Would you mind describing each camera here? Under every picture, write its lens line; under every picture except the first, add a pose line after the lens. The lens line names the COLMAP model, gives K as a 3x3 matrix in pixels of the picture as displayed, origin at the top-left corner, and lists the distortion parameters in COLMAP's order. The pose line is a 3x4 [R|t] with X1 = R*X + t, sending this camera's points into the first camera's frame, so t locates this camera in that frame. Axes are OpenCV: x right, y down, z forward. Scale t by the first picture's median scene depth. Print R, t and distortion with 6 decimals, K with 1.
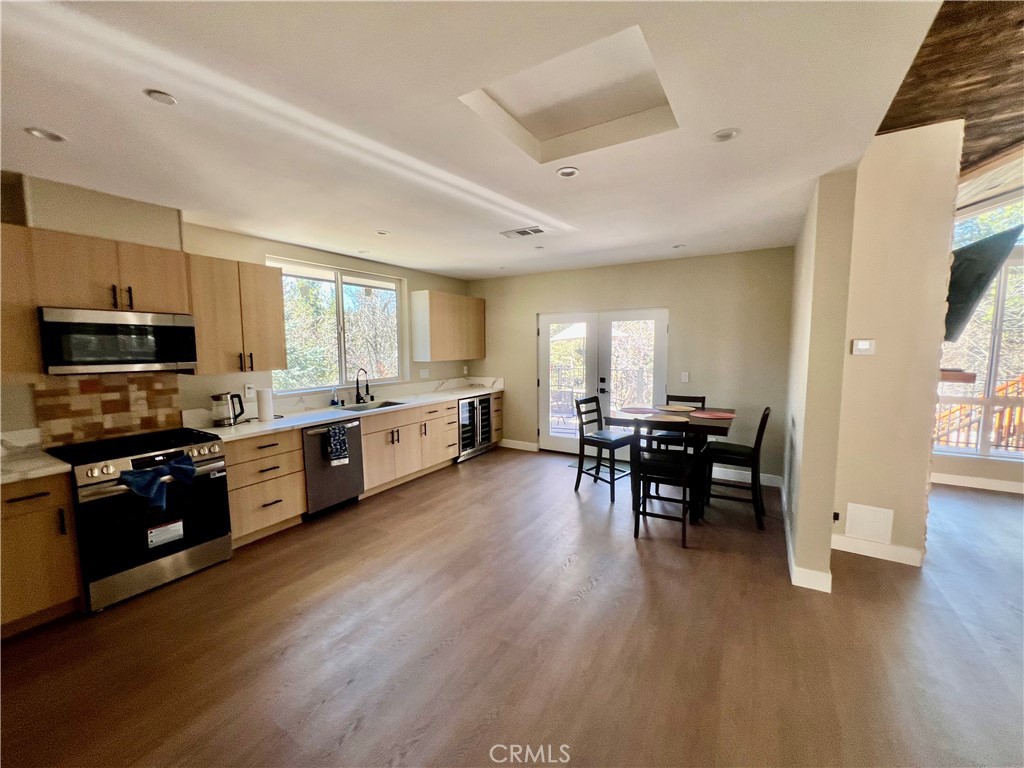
lens RADIAL K [[406.7, 0, 514.8], [0, 406.7, 379.2], [0, 0, 1]] dist [-0.006319, 0.000374]
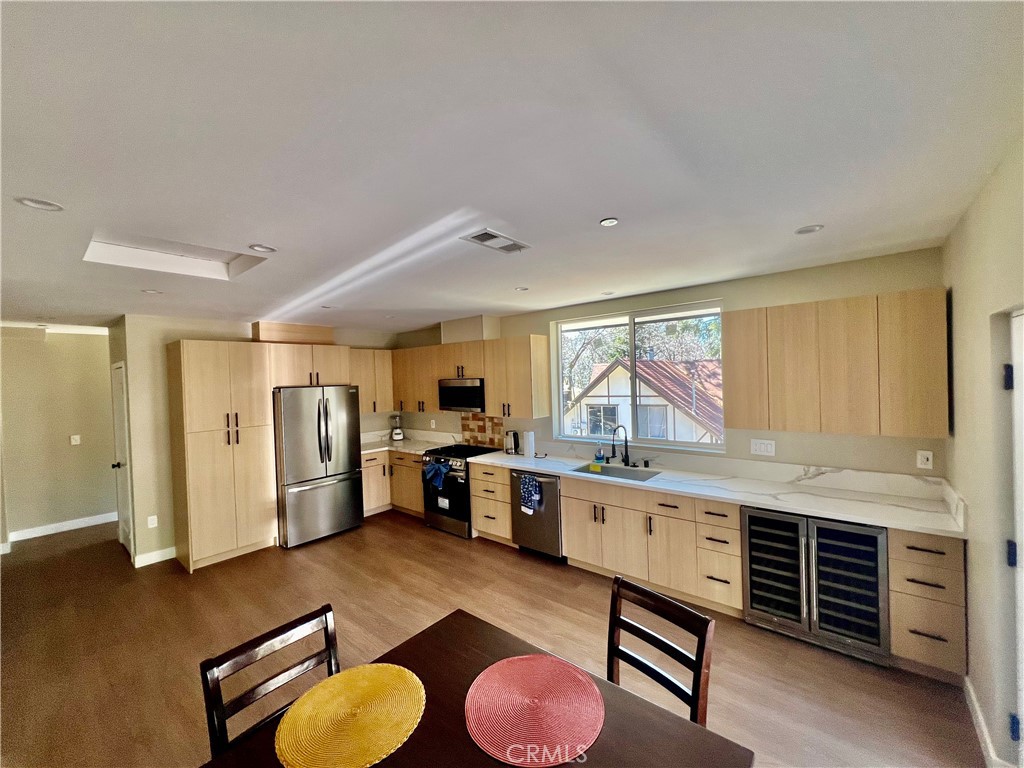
lens RADIAL K [[406.7, 0, 502.0], [0, 406.7, 383.3], [0, 0, 1]] dist [-0.006319, 0.000374]
pose [[-0.166918, 0.026058, -0.985626, 0.665816], [-0.049654, 0.998160, 0.034799, -0.173831], [0.984720, 0.054749, -0.165317, 1.168019]]
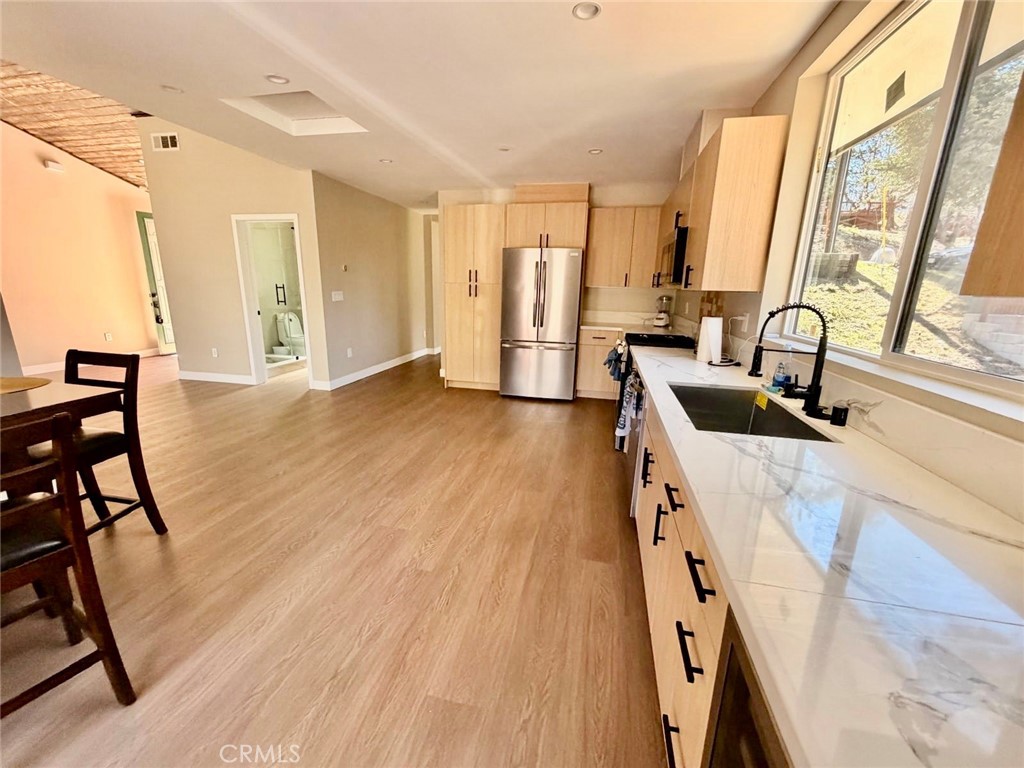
lens RADIAL K [[406.5, 0, 510.6], [0, 406.5, 383.4], [0, 0, 1]] dist [0.000460, 0.000061]
pose [[-0.947663, 0.057730, -0.314010, -0.050158], [-0.046439, 0.948133, 0.314464, -0.078011], [0.315877, 0.312588, -0.895829, 1.630981]]
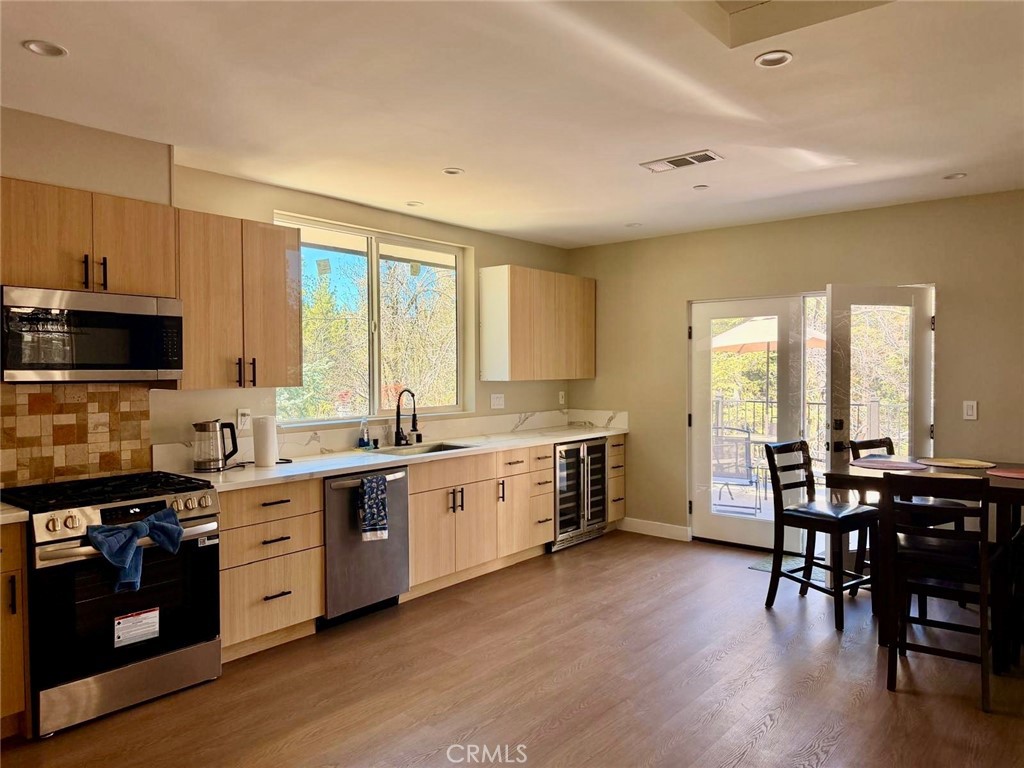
lens RADIAL K [[712.3, 0, 518.8], [0, 712.3, 379.3], [0, 0, 1]] dist [0.021751, -0.029664]
pose [[0.989799, 0.005284, -0.142374, -0.066104], [-0.014845, 0.997697, -0.066179, 0.036811], [0.141697, 0.067617, 0.987598, -0.064734]]
